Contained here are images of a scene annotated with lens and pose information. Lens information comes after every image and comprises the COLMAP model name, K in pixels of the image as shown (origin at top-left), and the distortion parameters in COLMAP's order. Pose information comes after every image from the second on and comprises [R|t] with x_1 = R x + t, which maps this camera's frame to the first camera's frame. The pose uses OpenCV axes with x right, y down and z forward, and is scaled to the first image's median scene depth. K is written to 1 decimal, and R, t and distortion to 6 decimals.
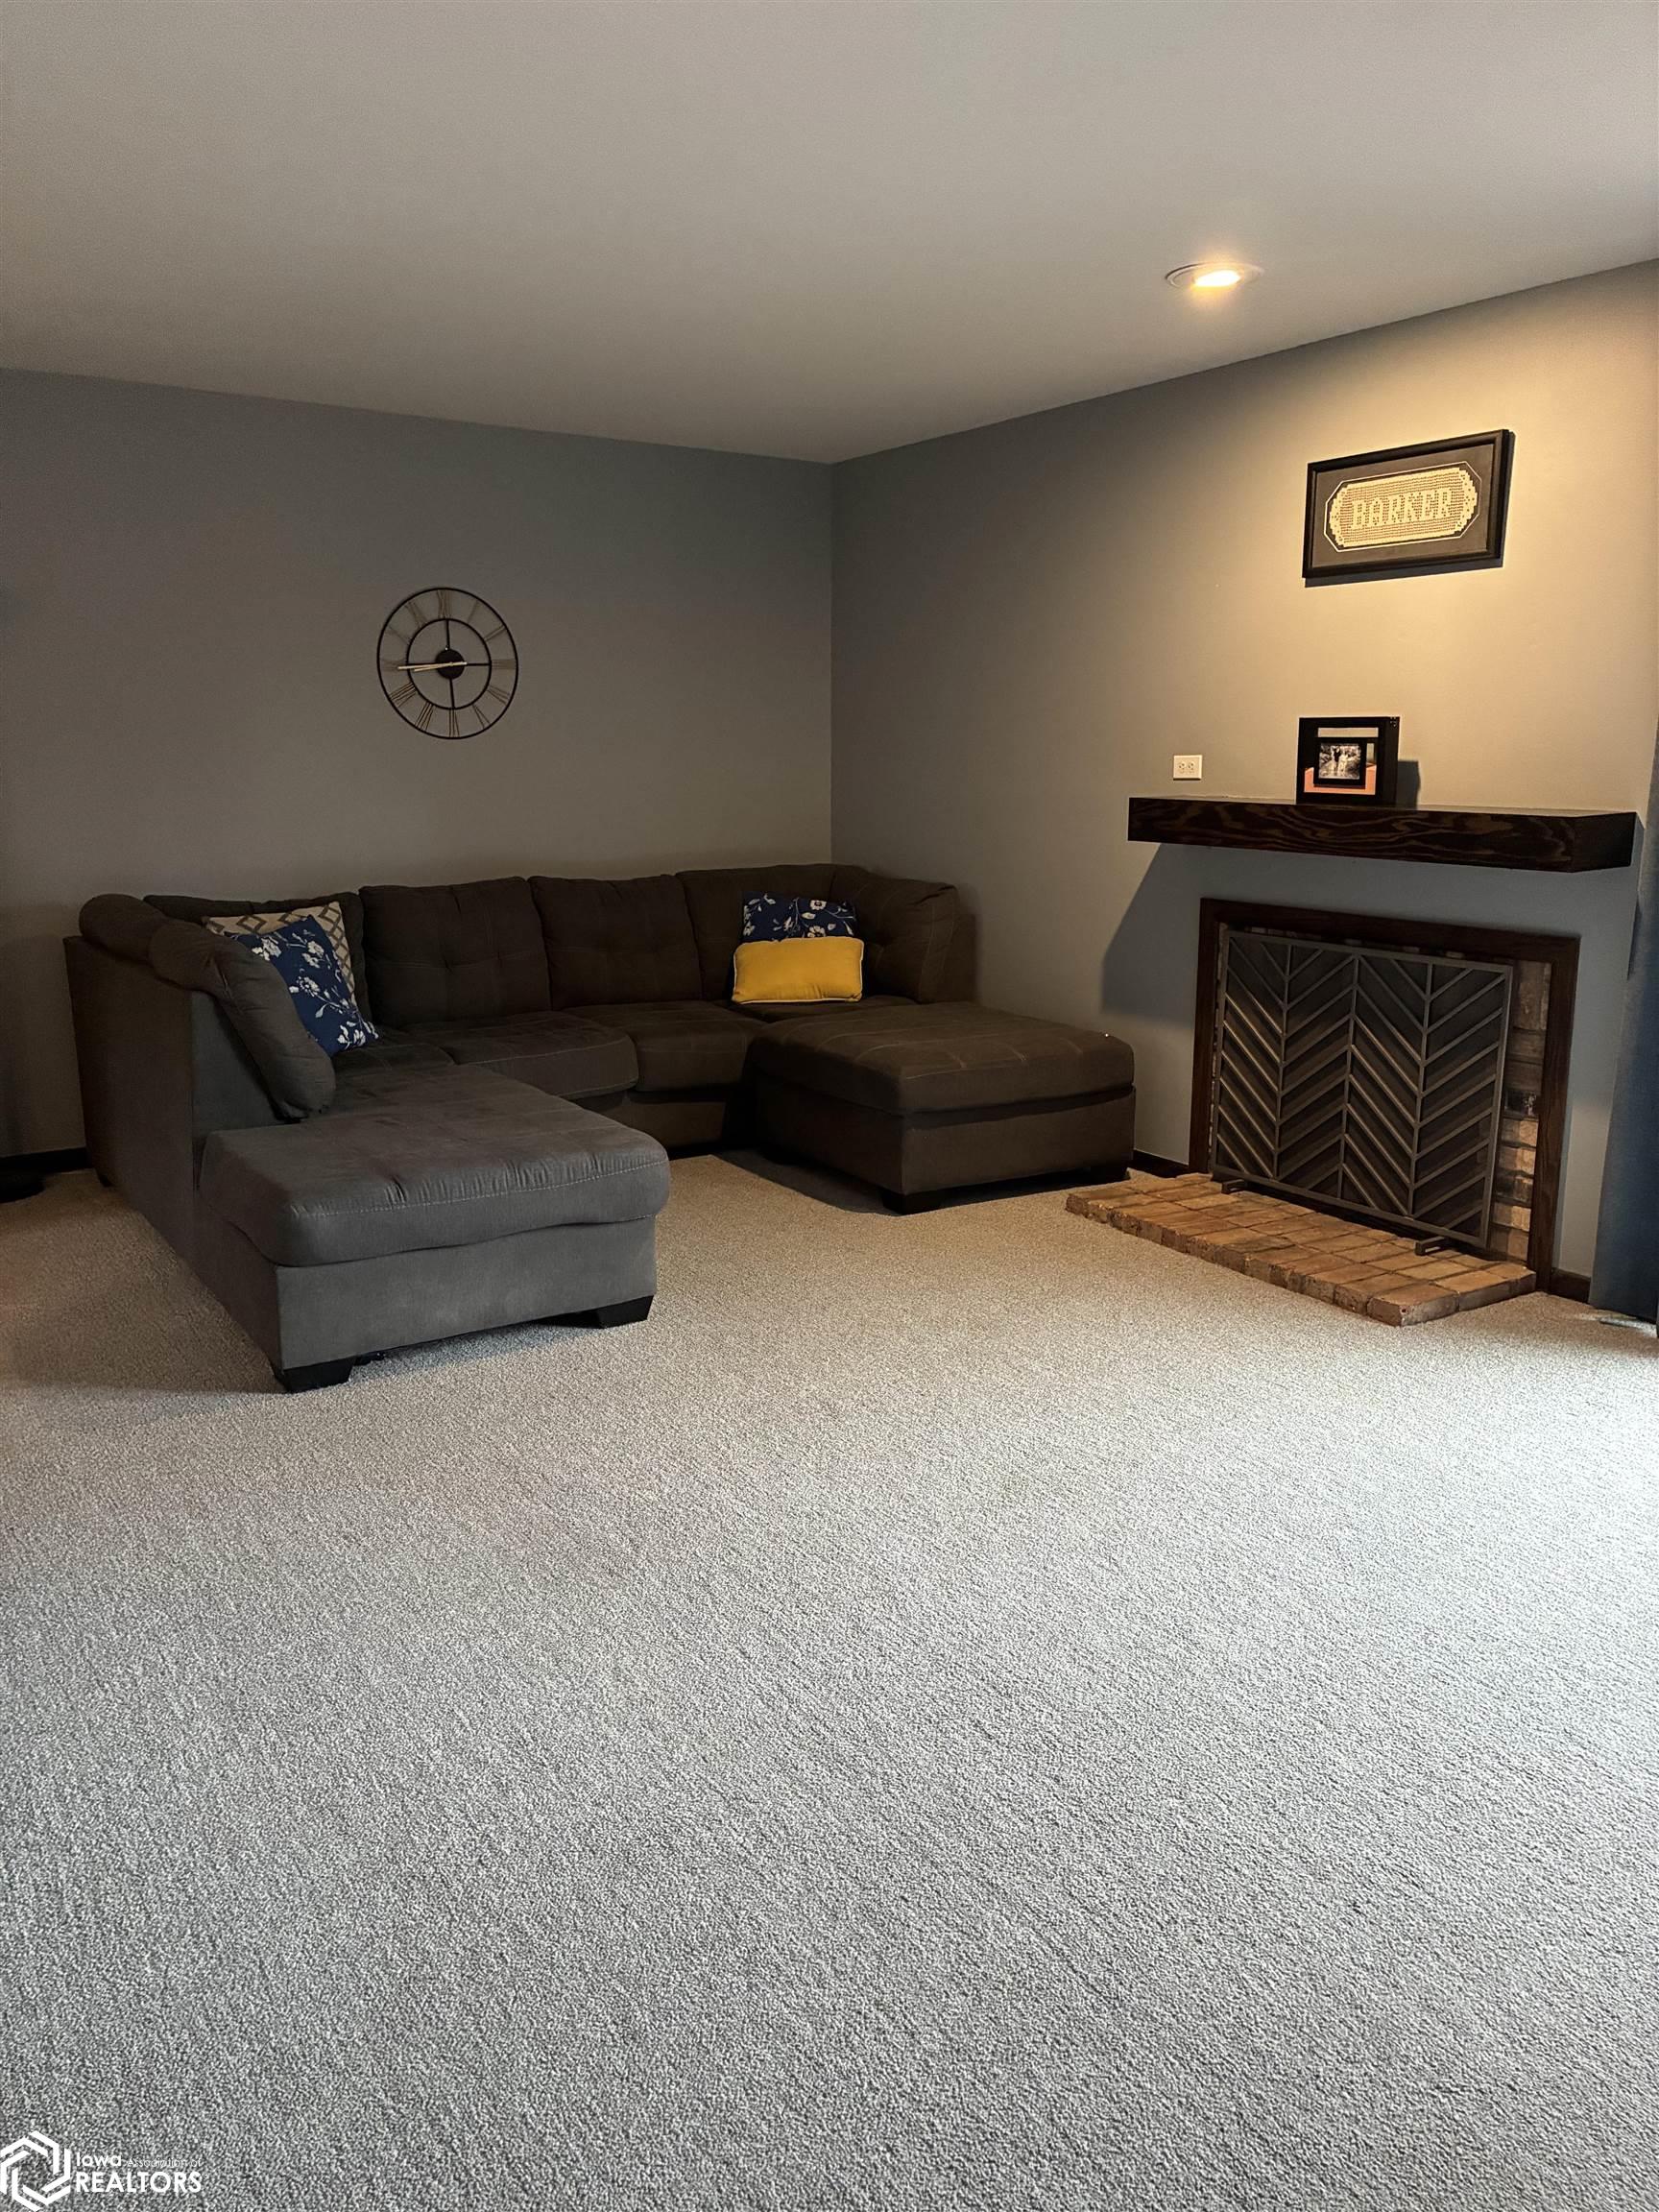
lens RADIAL K [[1681.5, 0, 830.3], [0, 1681.5, 1115.6], [0, 0, 1]] dist [0.049674, -0.067381]
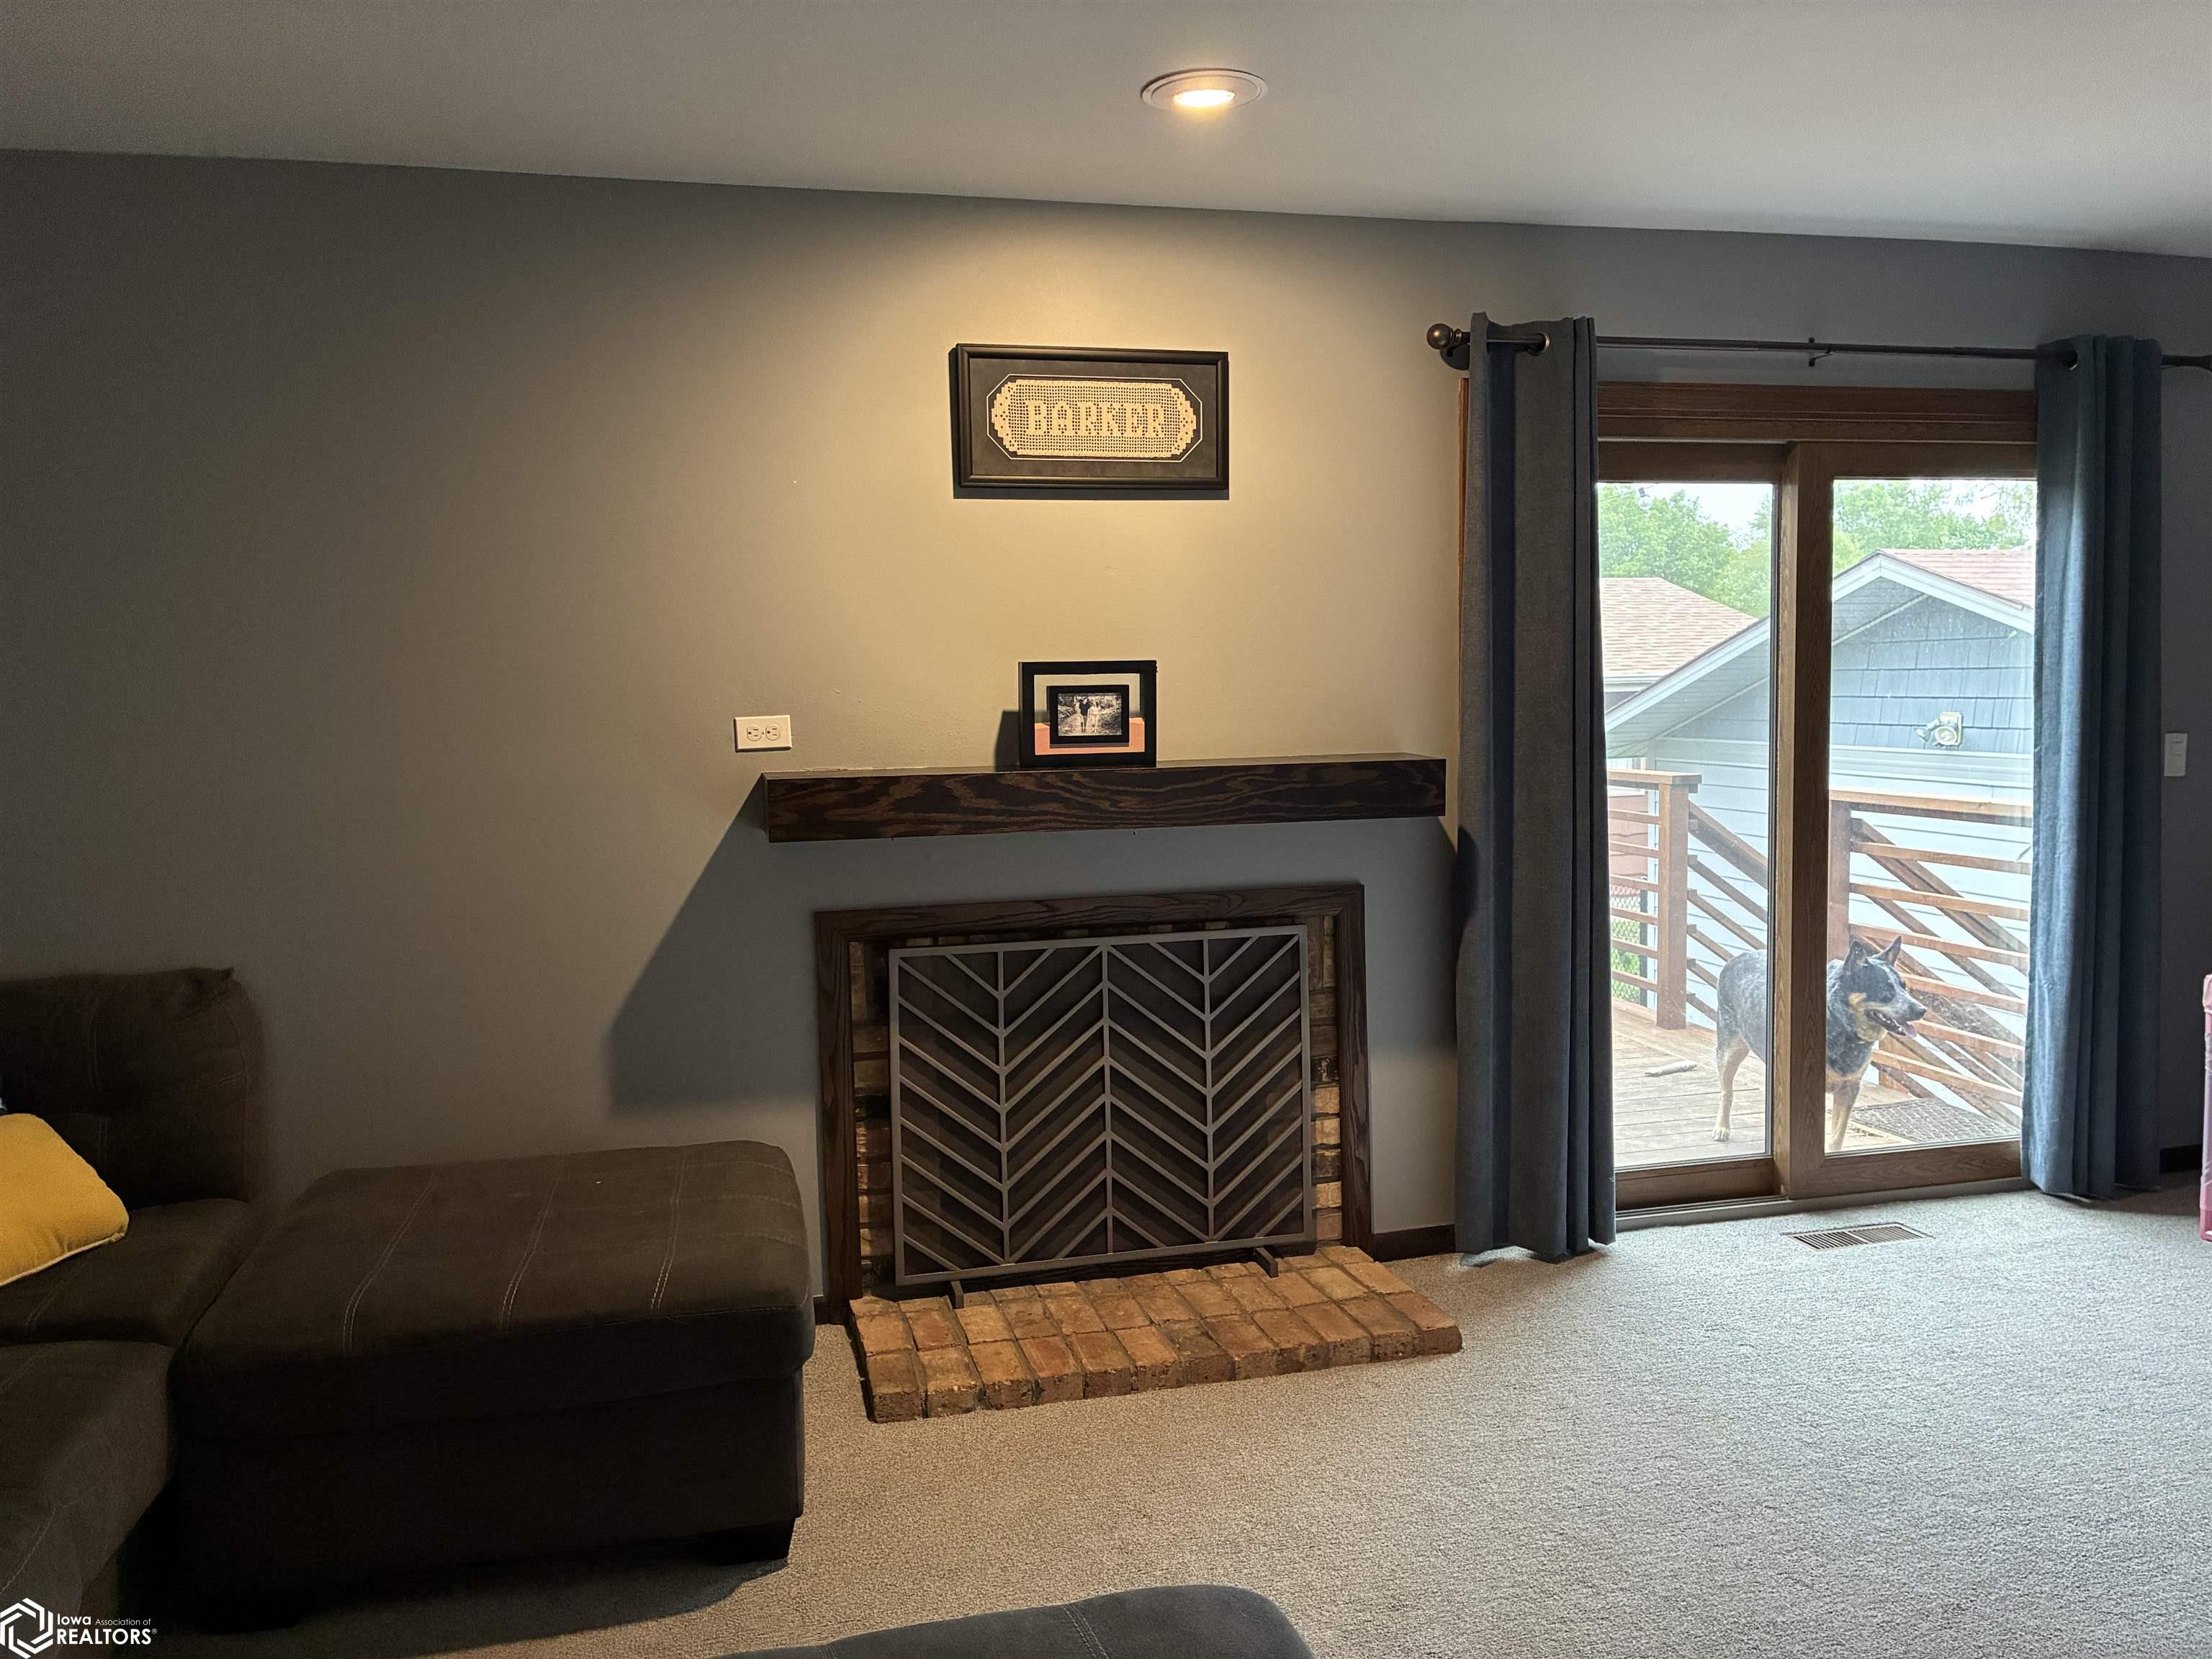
lens RADIAL K [[1681.5, 0, 1105.6], [0, 1681.5, 816.2], [0, 0, 1]] dist [0.049674, -0.067381]
pose [[0.316568, -0.086118, 0.944653, -0.462189], [0.226280, 0.973976, 0.012962, -0.173532], [-0.921185, 0.209653, 0.327816, 0.752126]]
